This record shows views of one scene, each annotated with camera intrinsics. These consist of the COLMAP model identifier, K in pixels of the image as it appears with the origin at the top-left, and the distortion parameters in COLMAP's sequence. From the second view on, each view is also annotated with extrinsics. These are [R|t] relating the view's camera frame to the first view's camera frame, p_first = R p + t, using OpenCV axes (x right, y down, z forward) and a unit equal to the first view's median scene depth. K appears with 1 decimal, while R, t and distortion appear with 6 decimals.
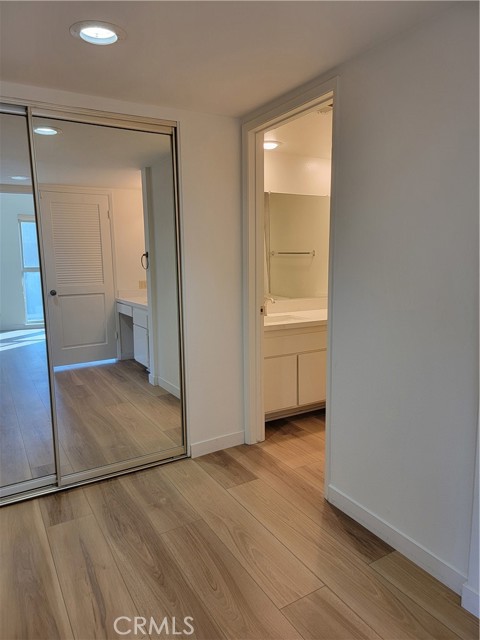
lens RADIAL K [[445.4, 0, 240.0], [0, 445.4, 320.0], [0, 0, 1]] dist [0.077950, -0.053030]
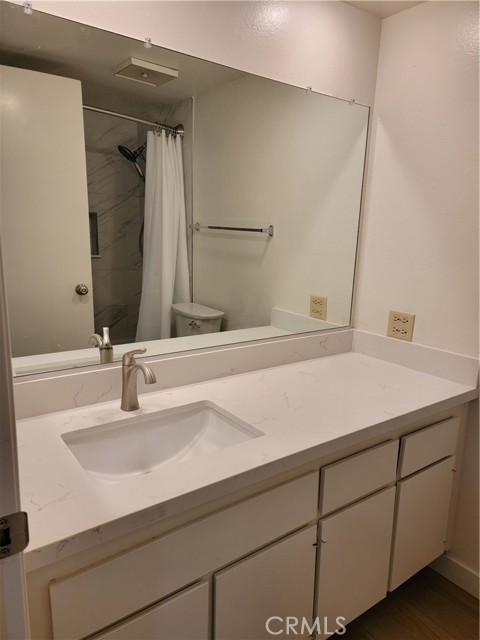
lens RADIAL K [[445.4, 0, 240.0], [0, 445.4, 320.0], [0, 0, 1]] dist [0.077950, -0.053030]
pose [[0.994093, 0.019518, 0.106760, 0.132311], [-0.026193, 0.997764, 0.061483, -0.134130], [-0.105321, -0.063916, 0.992382, 0.837535]]
